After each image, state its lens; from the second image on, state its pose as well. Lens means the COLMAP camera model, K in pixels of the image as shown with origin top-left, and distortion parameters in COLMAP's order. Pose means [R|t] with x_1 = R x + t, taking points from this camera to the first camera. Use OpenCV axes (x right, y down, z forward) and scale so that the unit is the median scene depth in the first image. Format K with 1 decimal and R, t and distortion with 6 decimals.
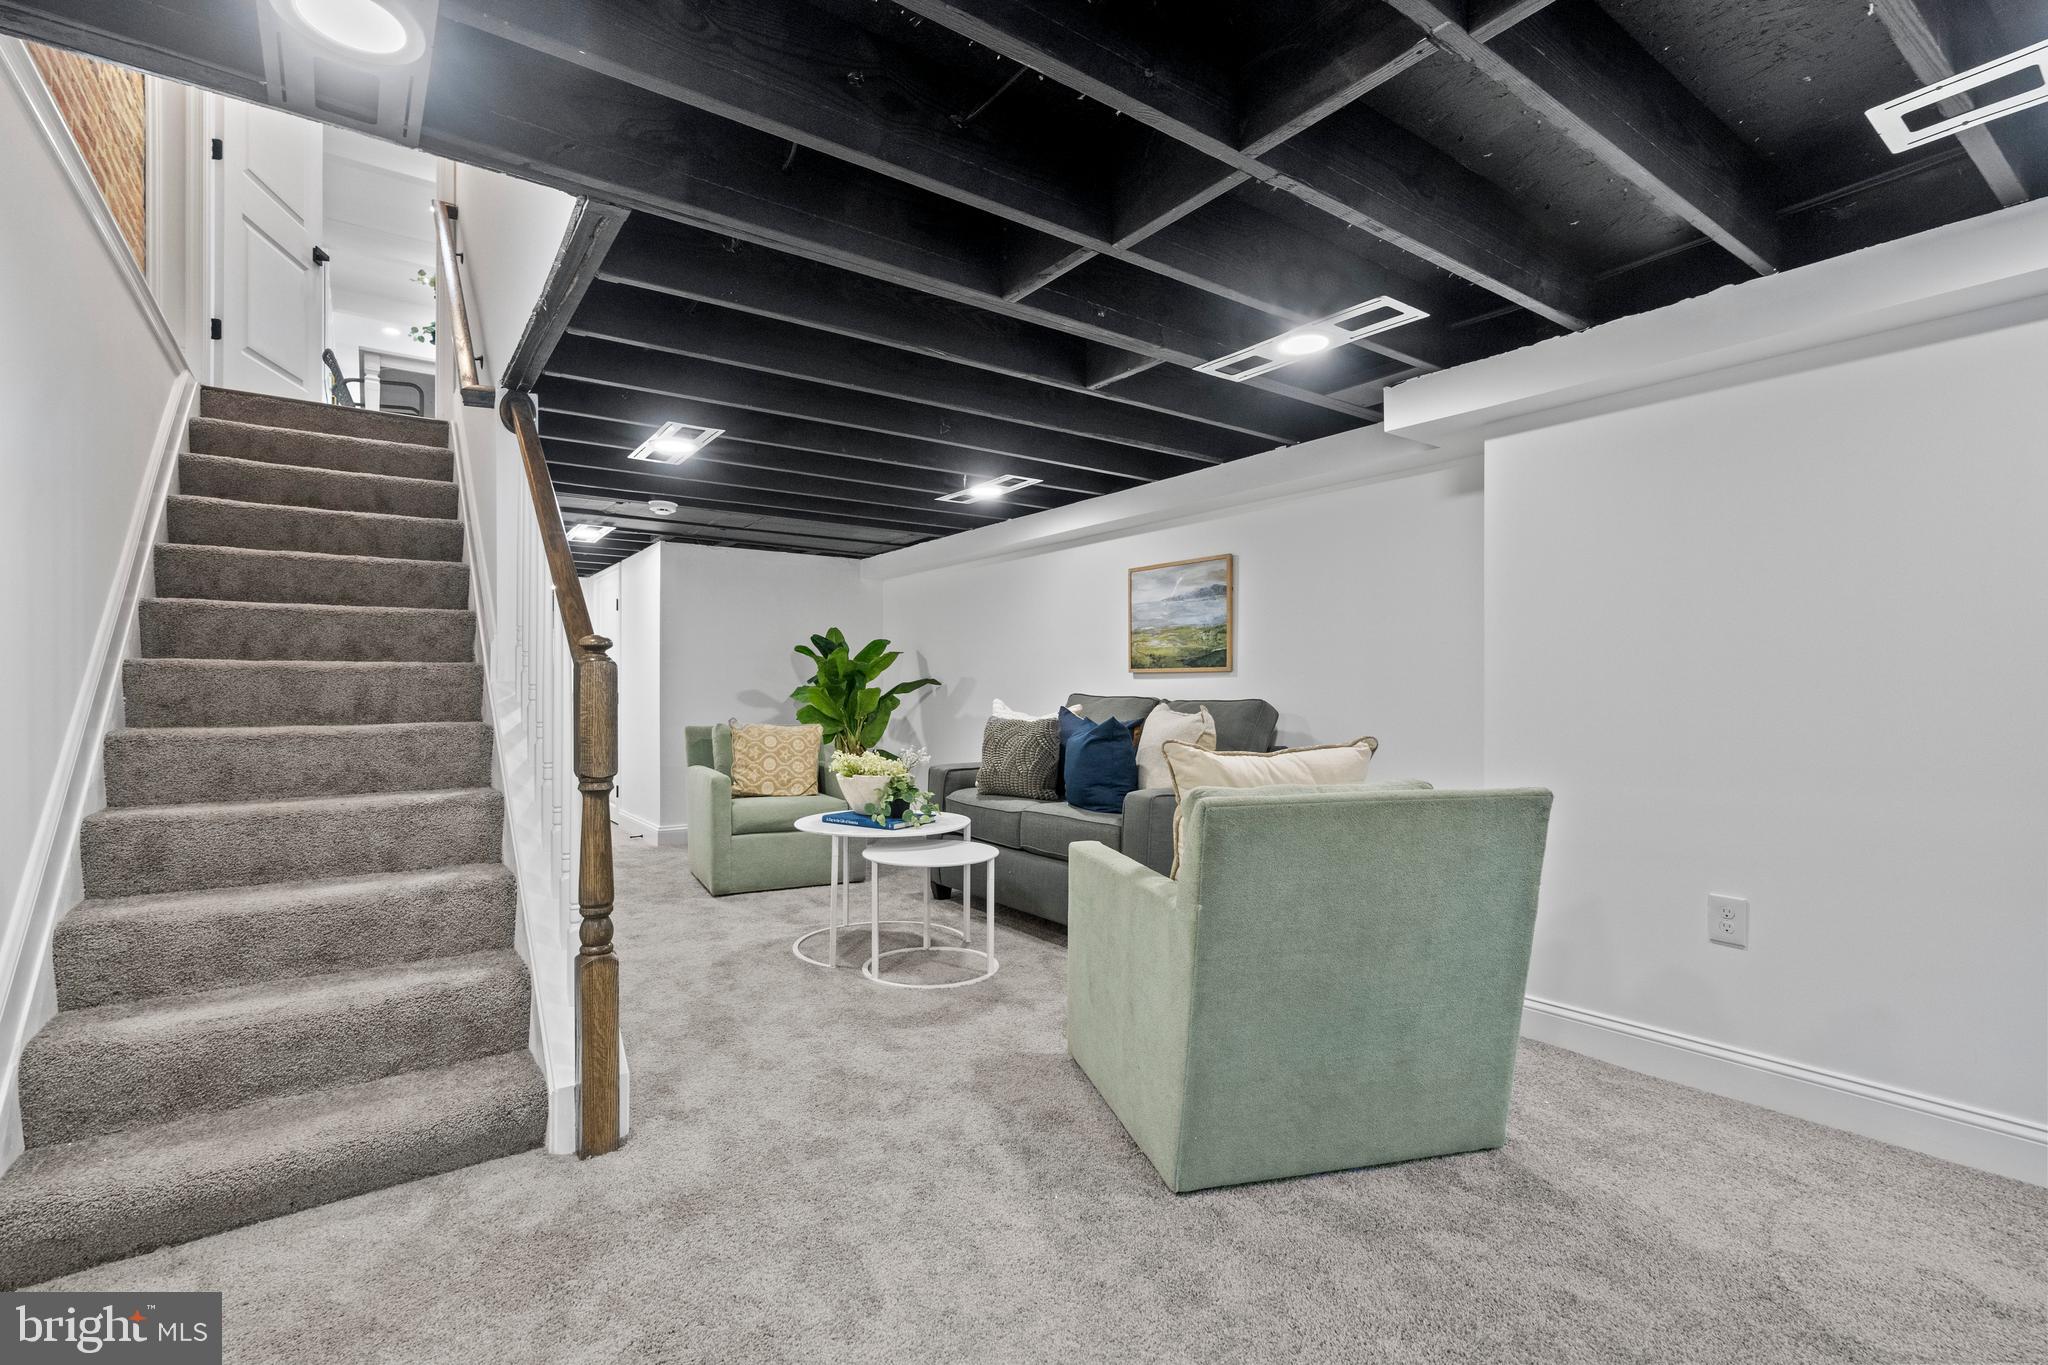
lens RADIAL K [[929.5, 0, 1024.0], [0, 929.5, 682.5], [0, 0, 1]] dist [-0.006495, -0.000064]
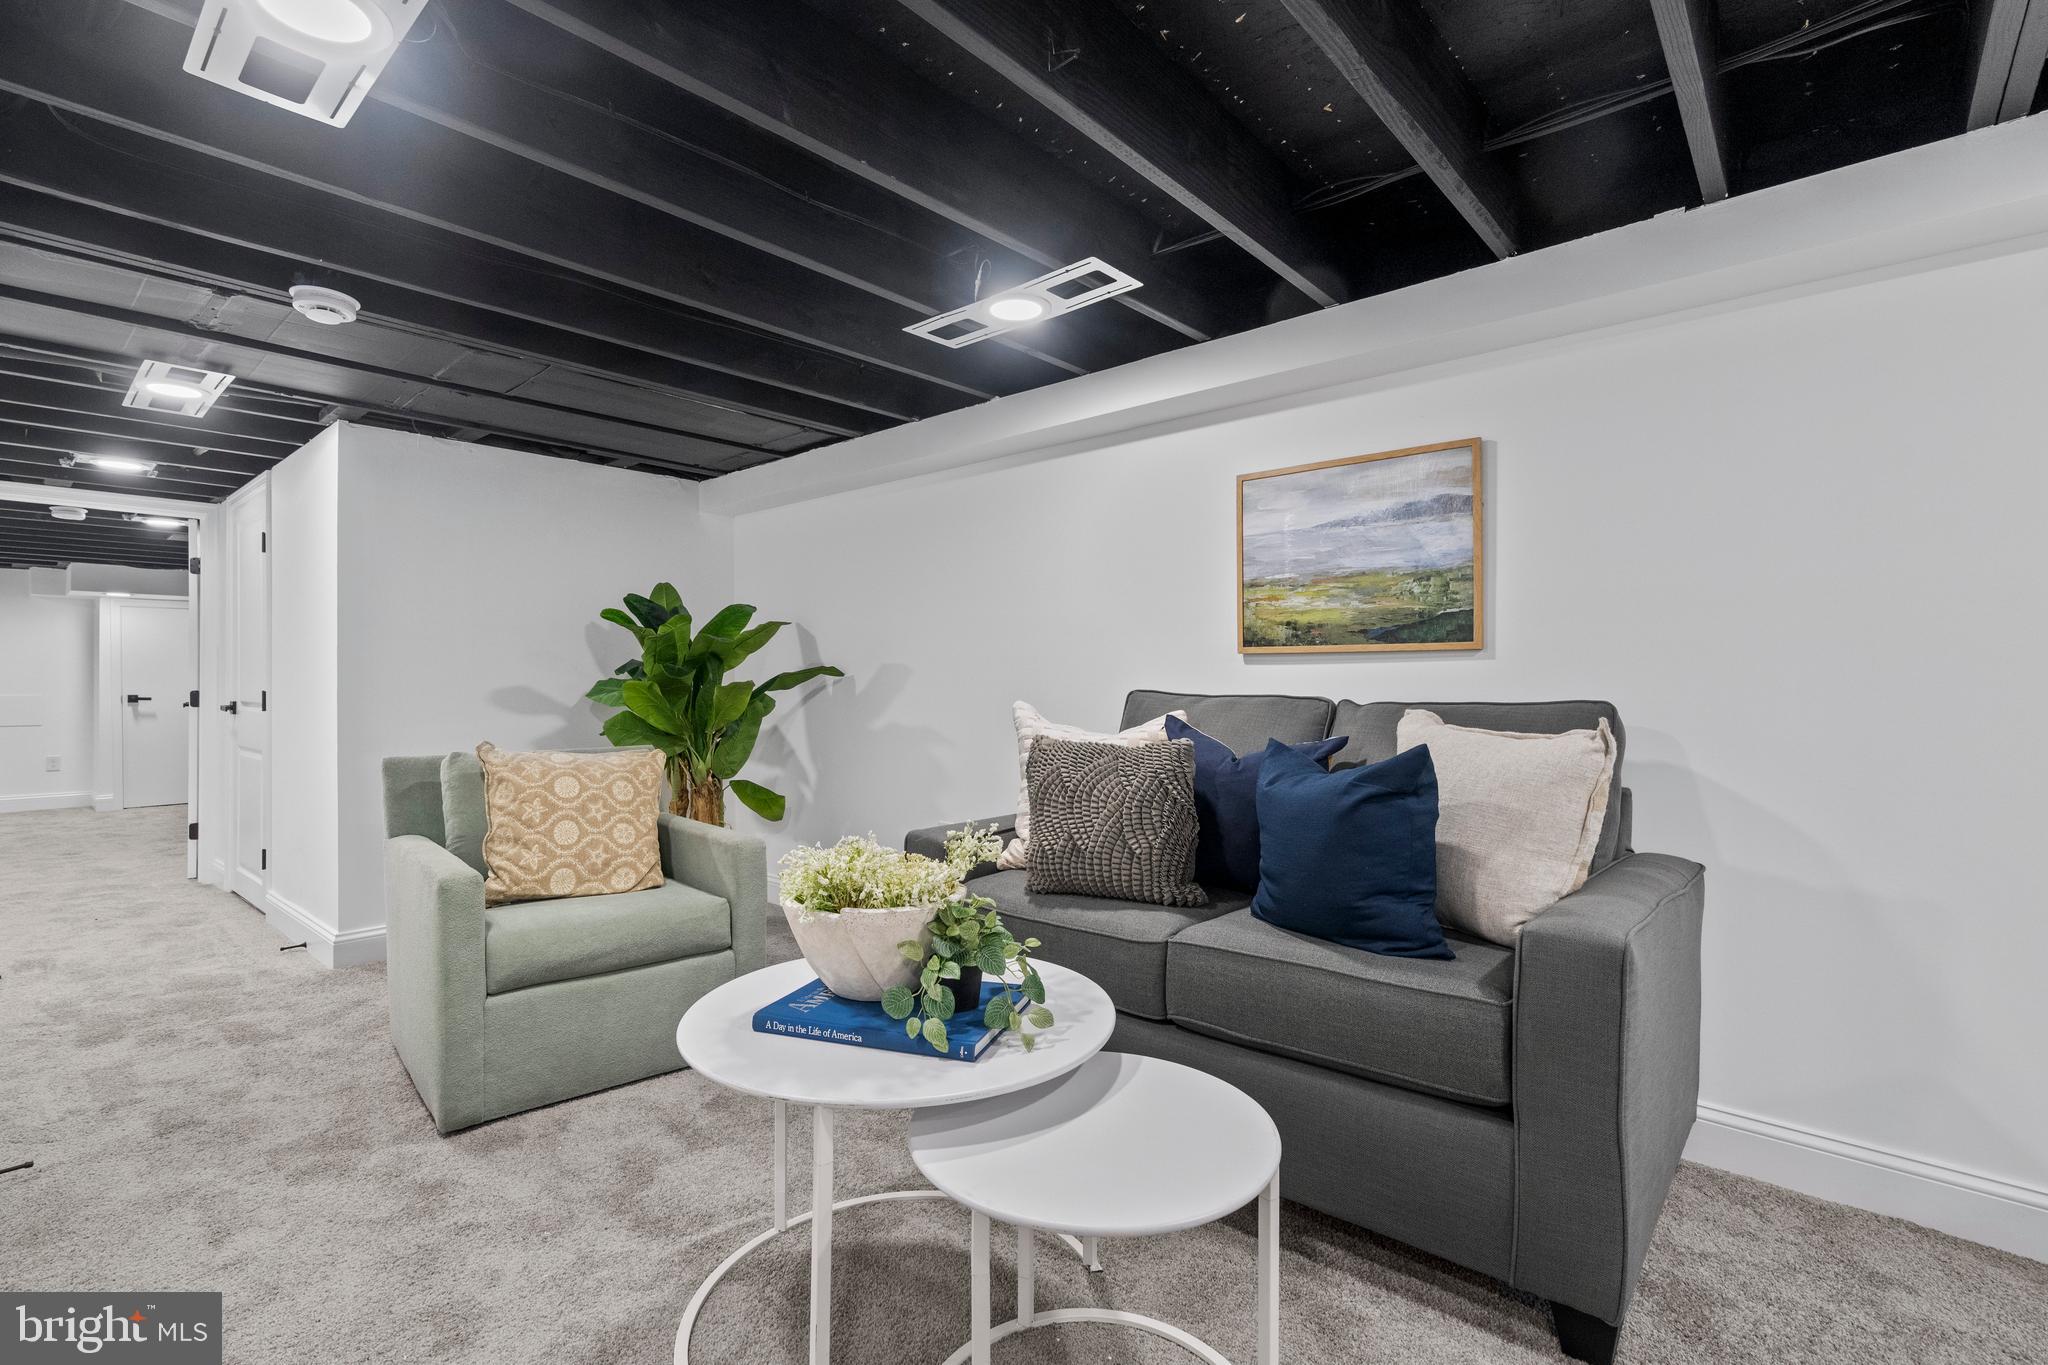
lens RADIAL K [[942.9, 0, 1021.6], [0, 942.9, 666.9], [0, 0, 1]] dist [-0.003313, -0.000098]
pose [[0.974633, -0.000689, 0.223810, -0.144571], [0.002420, 0.999969, -0.007458, 0.001563], [-0.223798, 0.007810, 0.974604, 0.436024]]
